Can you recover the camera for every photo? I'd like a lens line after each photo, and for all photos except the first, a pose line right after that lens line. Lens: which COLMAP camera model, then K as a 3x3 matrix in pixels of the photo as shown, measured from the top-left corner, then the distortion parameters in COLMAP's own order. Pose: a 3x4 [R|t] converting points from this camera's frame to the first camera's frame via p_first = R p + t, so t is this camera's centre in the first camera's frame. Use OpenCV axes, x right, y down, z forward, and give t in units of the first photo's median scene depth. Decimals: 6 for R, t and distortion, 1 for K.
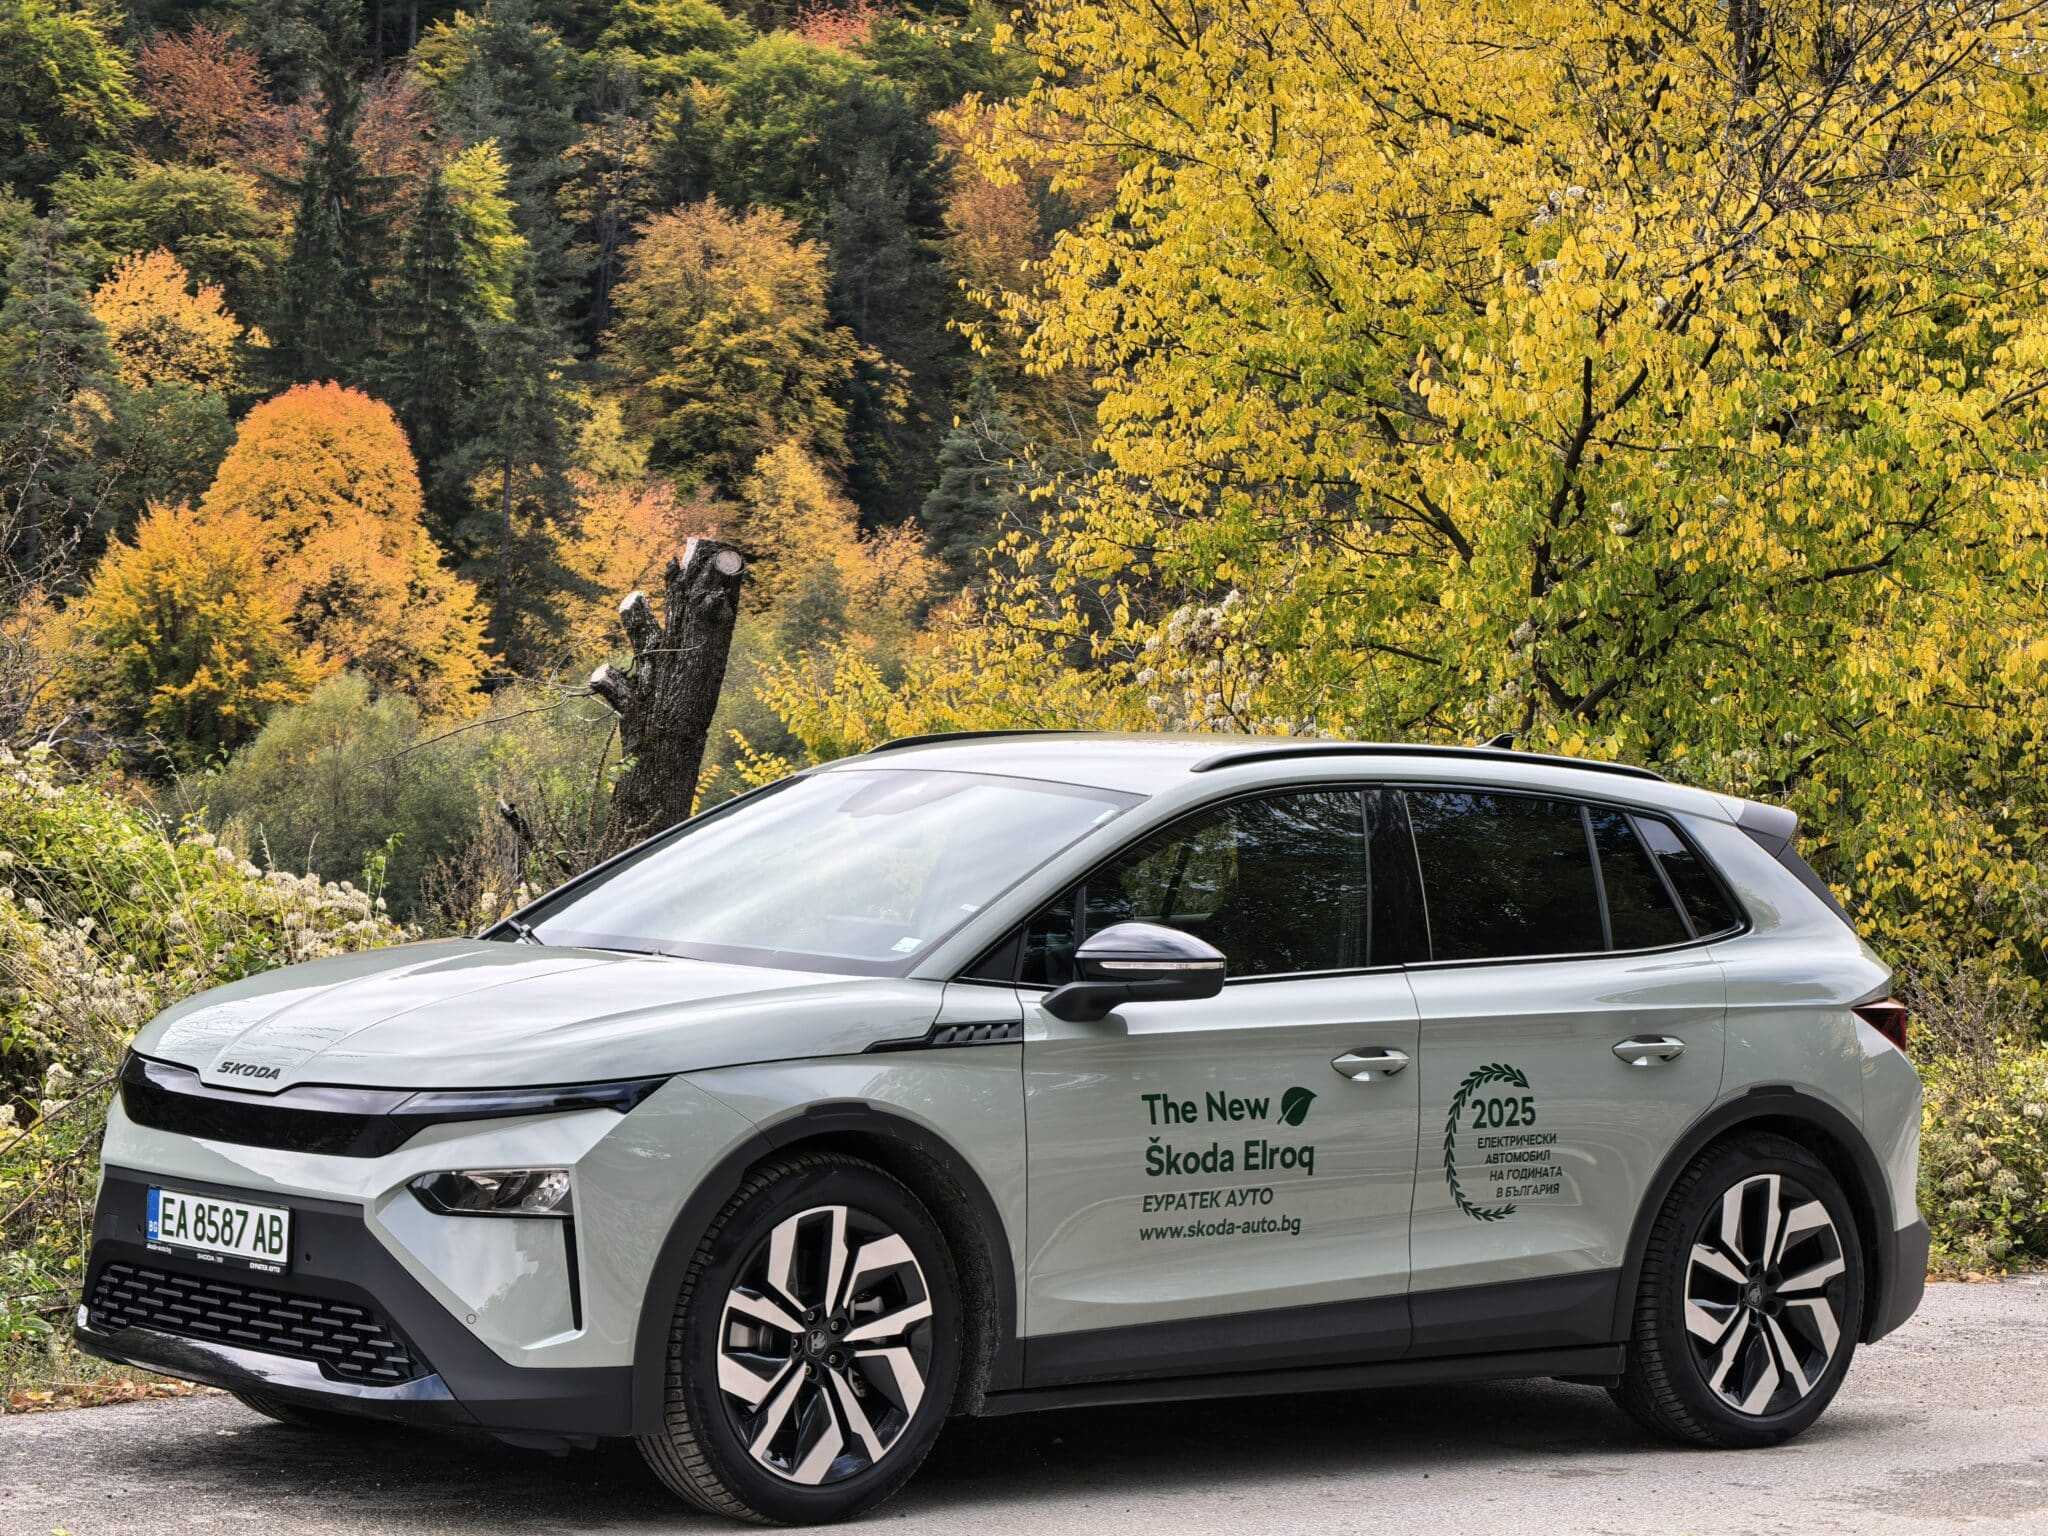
lens RADIAL K [[5503.9, 0, 1024.0], [0, 5503.9, 768.0], [0, 0, 1]] dist [0.507499, -1.279233]
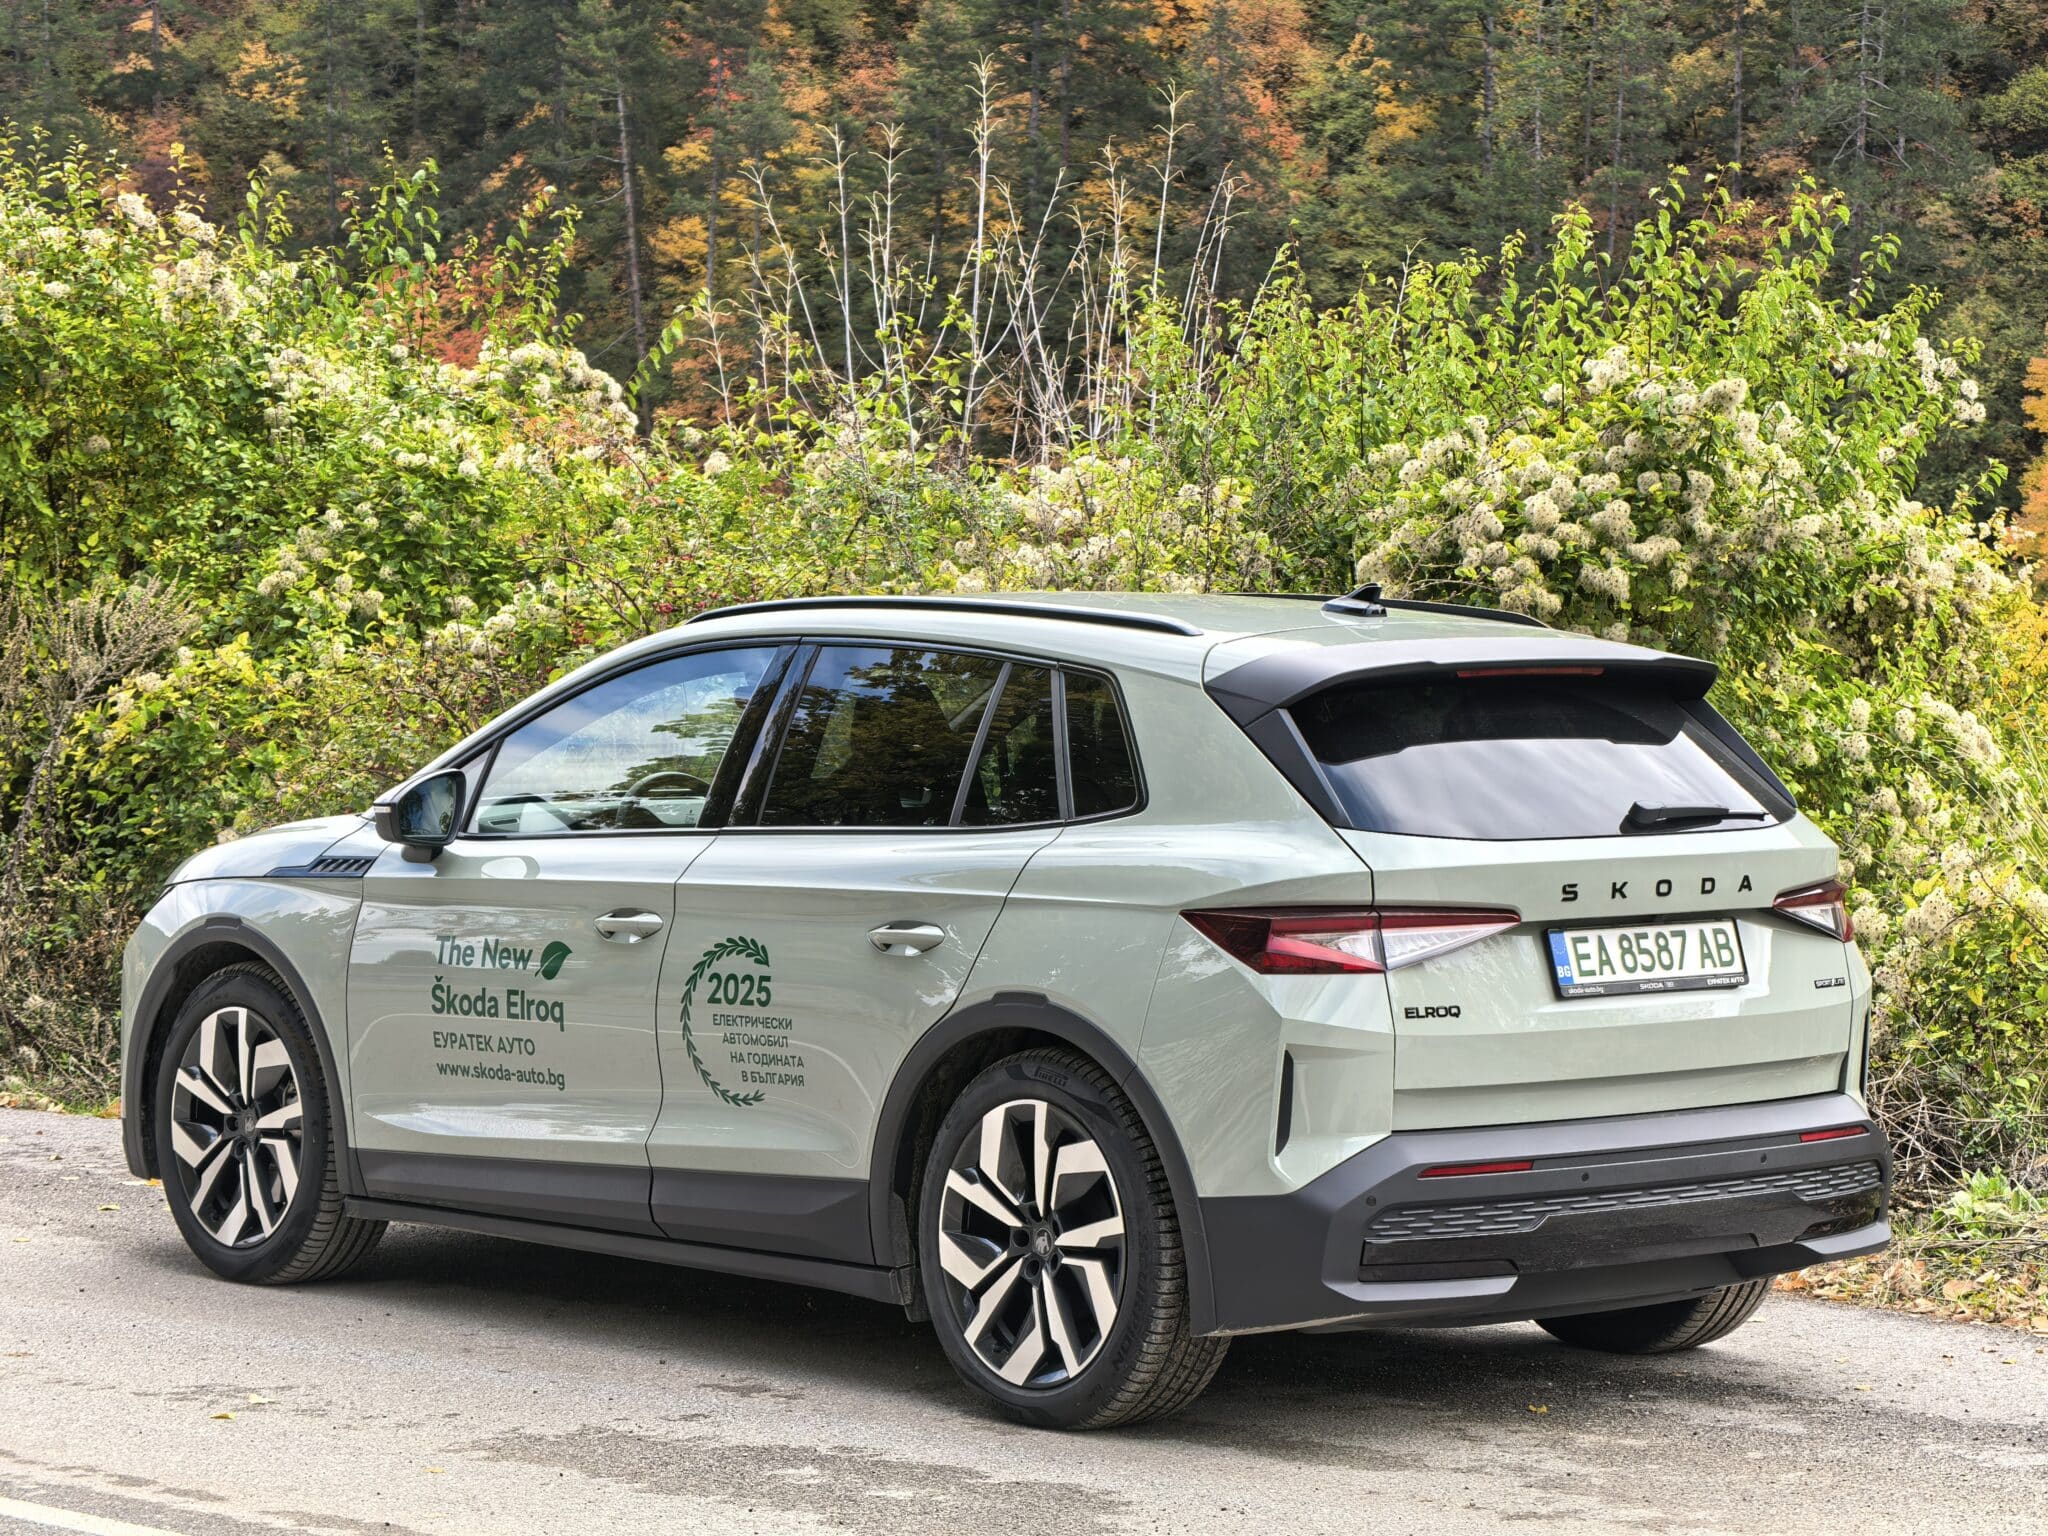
lens RADIAL K [[5503.9, 0, 1024.0], [0, 5503.9, 768.0], [0, 0, 1]] dist [0.507499, -1.279233]
pose [[-0.010773, 0.003506, -0.999936, 1.046559], [-0.010528, 0.999938, 0.003619, 0.022354], [0.999887, 0.010566, -0.010736, 1.100555]]
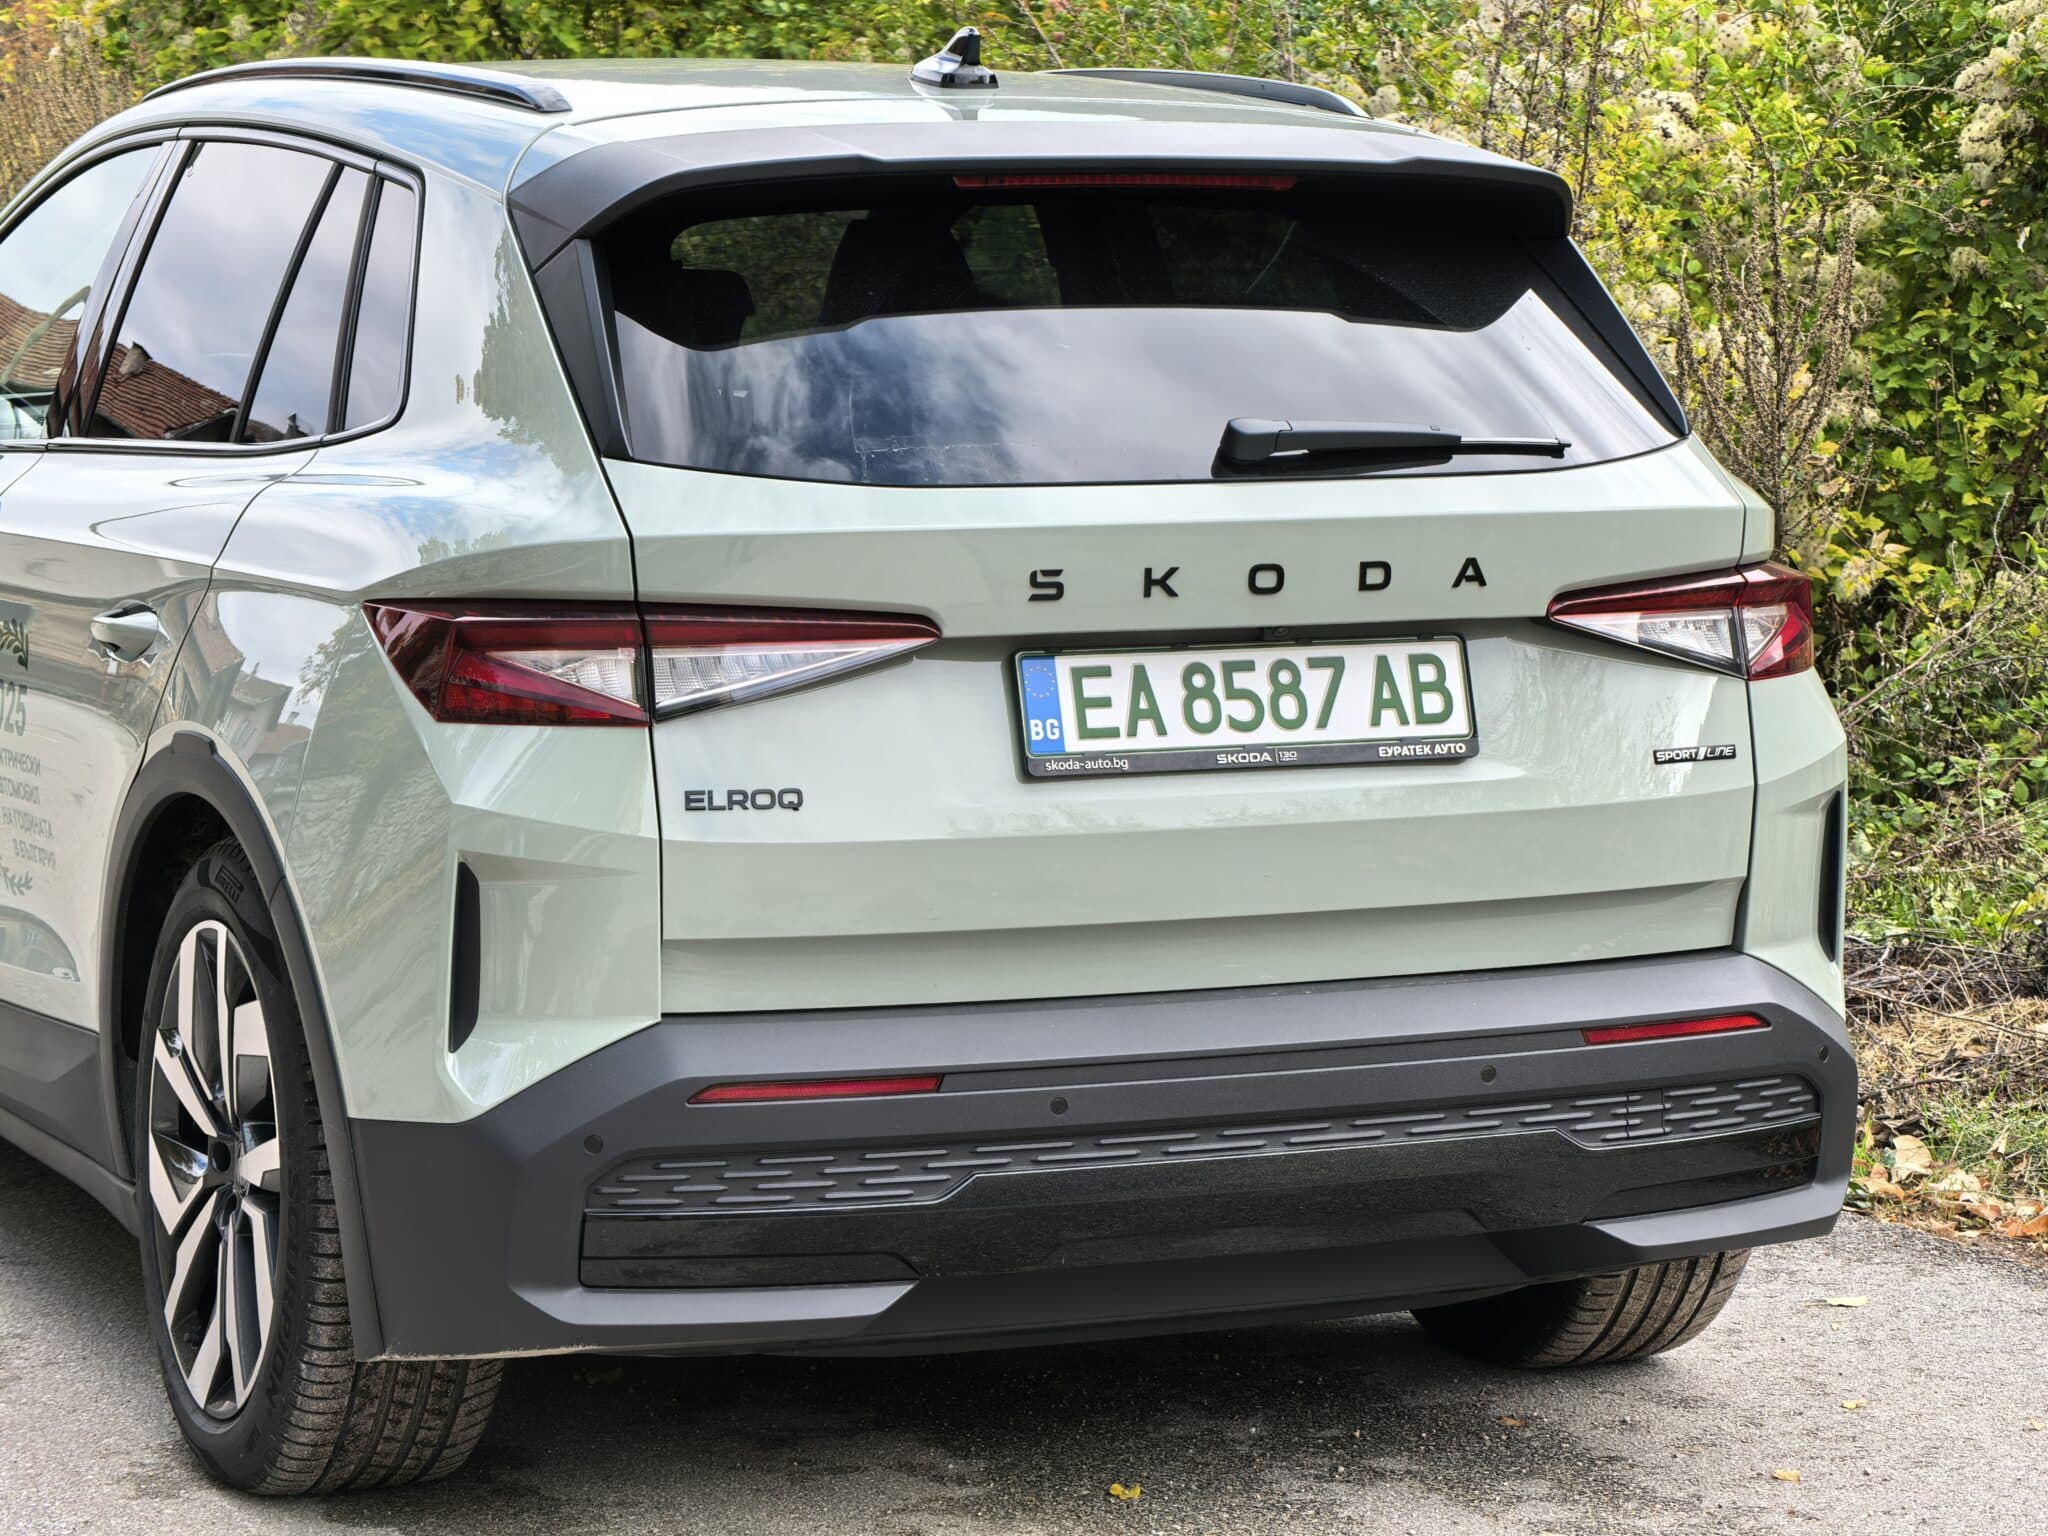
lens RADIAL K [[5503.9, 0, 1024.0], [0, 5503.9, 768.0], [0, 0, 1]] dist [0.507499, -1.279233]
pose [[-0.307455, 0.068208, -0.949115, 0.616442], [-0.022856, 0.996611, 0.079025, 0.022637], [0.951288, 0.045989, -0.304854, 1.323006]]
